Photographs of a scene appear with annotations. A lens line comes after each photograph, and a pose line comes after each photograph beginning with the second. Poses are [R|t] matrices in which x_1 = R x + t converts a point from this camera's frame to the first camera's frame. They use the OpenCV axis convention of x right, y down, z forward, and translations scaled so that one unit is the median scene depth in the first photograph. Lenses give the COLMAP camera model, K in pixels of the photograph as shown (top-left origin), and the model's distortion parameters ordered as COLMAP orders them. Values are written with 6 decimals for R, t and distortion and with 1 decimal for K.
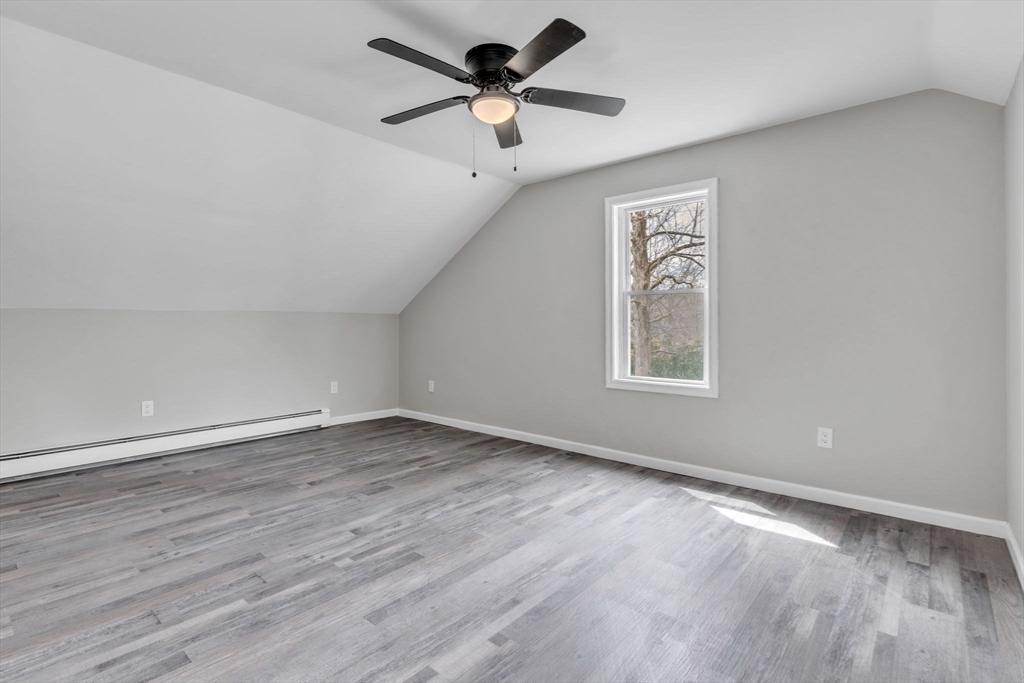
lens RADIAL K [[486.8, 0, 512.4], [0, 486.8, 337.2], [0, 0, 1]] dist [0.002970, -0.001362]
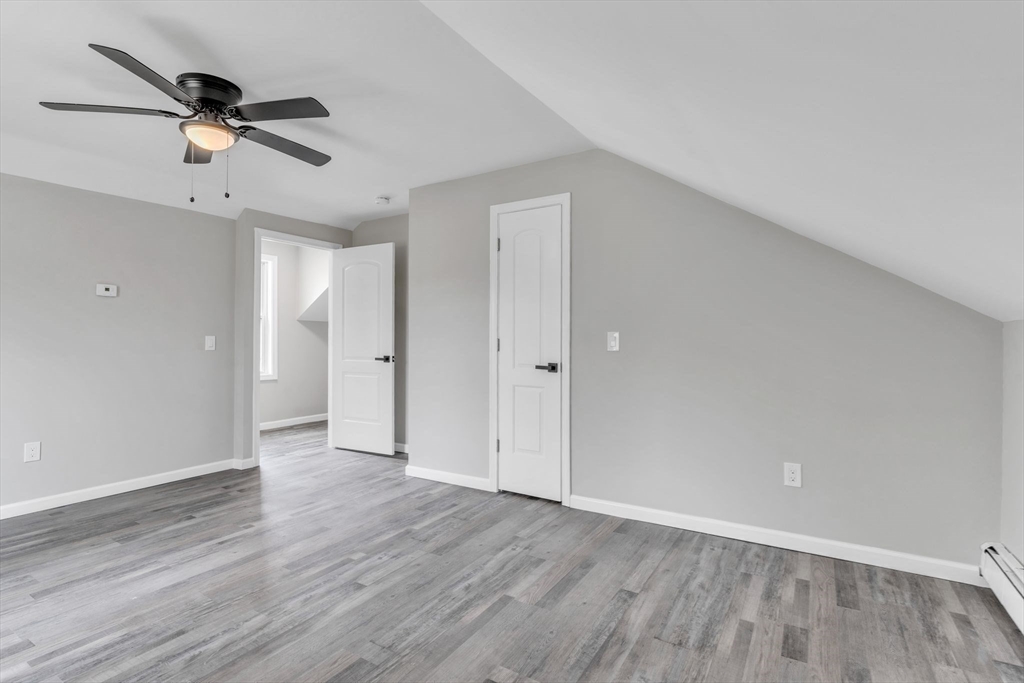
lens RADIAL K [[486.8, 0, 512.3], [0, 486.8, 338.4], [0, 0, 1]] dist [0.002970, -0.001362]
pose [[-0.987907, 0.003355, -0.155012, -0.471350], [-0.000745, 0.999652, 0.026378, -0.069048], [0.155047, 0.026175, -0.987560, 1.938106]]
